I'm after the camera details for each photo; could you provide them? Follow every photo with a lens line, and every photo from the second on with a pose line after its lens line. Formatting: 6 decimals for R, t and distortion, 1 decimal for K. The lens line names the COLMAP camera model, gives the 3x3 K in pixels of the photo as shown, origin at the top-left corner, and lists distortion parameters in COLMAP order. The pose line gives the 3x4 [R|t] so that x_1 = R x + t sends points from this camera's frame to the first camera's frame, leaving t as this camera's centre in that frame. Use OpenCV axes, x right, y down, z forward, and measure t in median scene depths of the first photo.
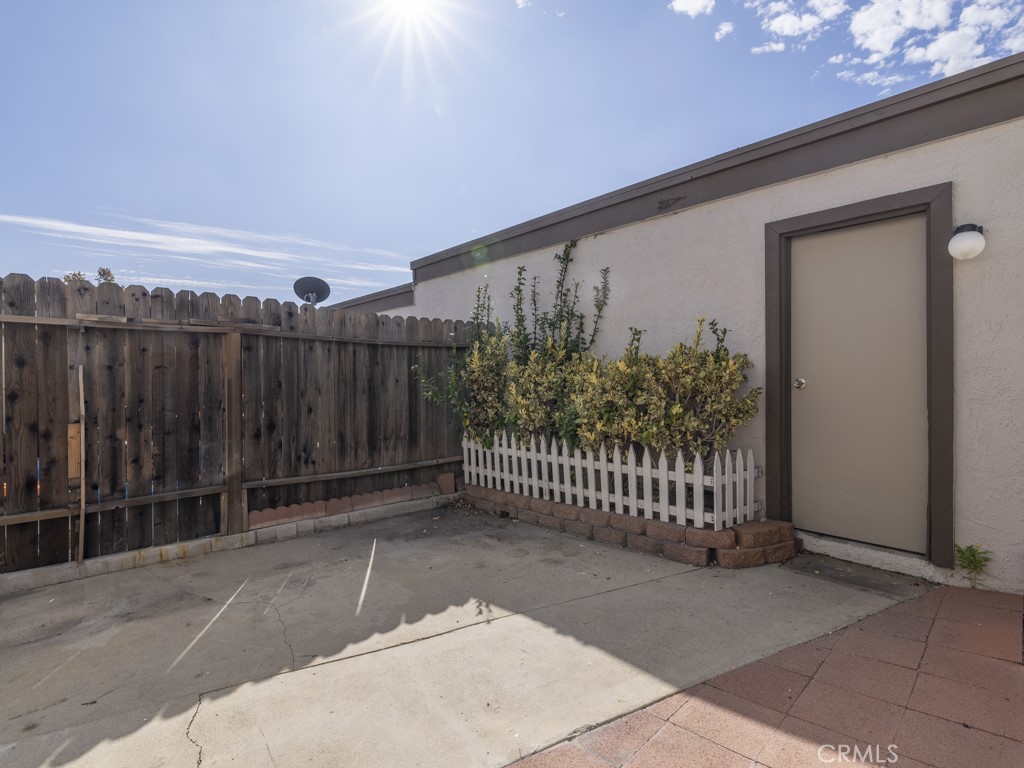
lens RADIAL K [[678.1, 0, 511.2], [0, 678.1, 389.4], [0, 0, 1]] dist [-0.010176, 0.003681]
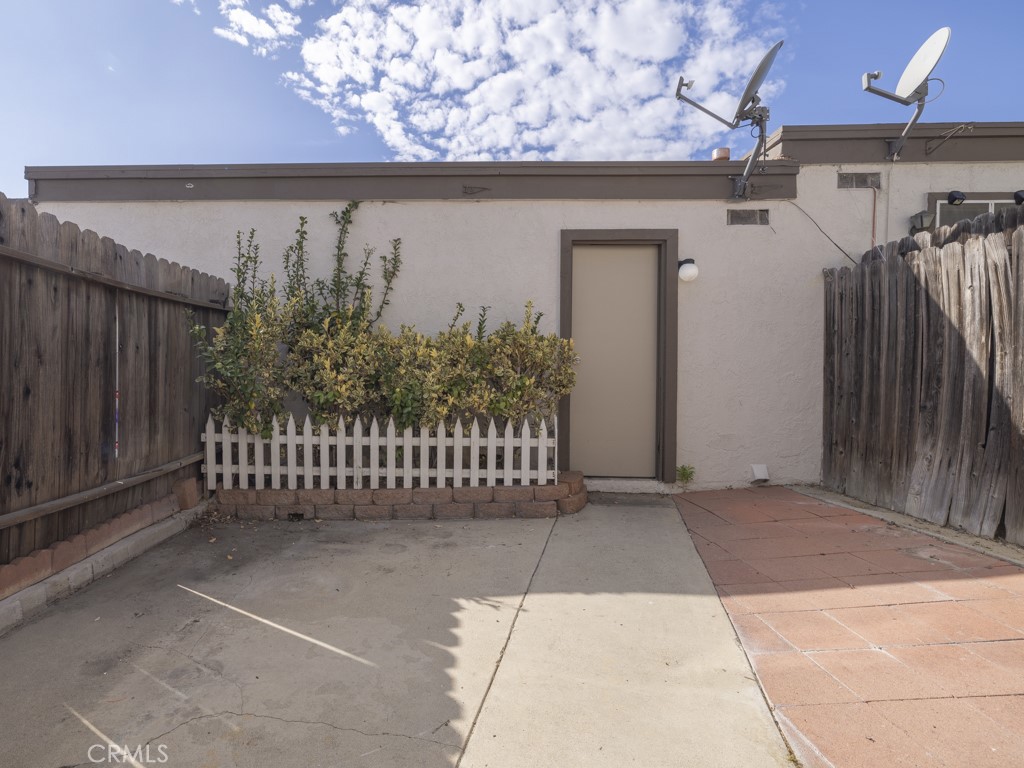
lens RADIAL K [[638.8, 0, 511.9], [0, 638.8, 378.1], [0, 0, 1]] dist [0.011219, -0.007254]
pose [[0.535159, 0.001625, 0.844750, -0.536695], [0.005490, 0.999970, -0.005402, 0.024075], [-0.844733, 0.007529, 0.535134, 0.379503]]
